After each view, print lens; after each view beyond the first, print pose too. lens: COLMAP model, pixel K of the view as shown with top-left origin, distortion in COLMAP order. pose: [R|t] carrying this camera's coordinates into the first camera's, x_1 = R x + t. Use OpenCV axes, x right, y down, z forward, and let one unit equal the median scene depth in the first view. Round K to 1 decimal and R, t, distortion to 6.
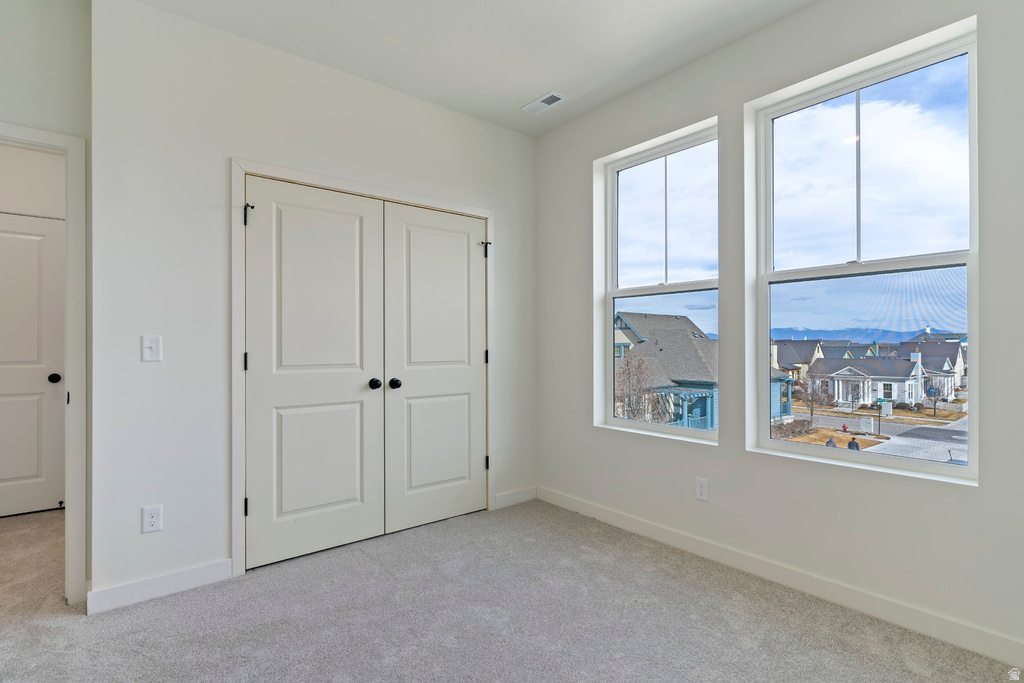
lens RADIAL K [[502.6, 0, 512.9], [0, 502.6, 344.5], [0, 0, 1]] dist [0.003939, -0.000307]
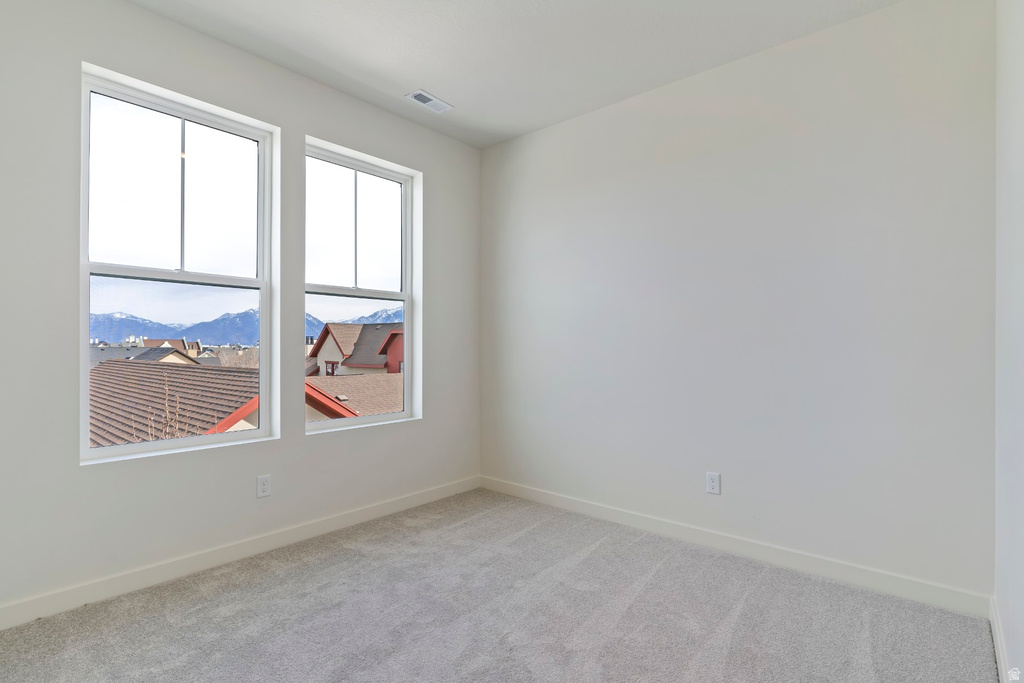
lens RADIAL K [[502.6, 0, 511.3], [0, 502.6, 343.9], [0, 0, 1]] dist [0.003939, -0.000307]
pose [[-0.162193, 0.012565, 0.986679, -0.814961], [0.002689, 0.999921, -0.012292, 0.020178], [-0.986755, 0.000659, -0.162214, 0.777786]]
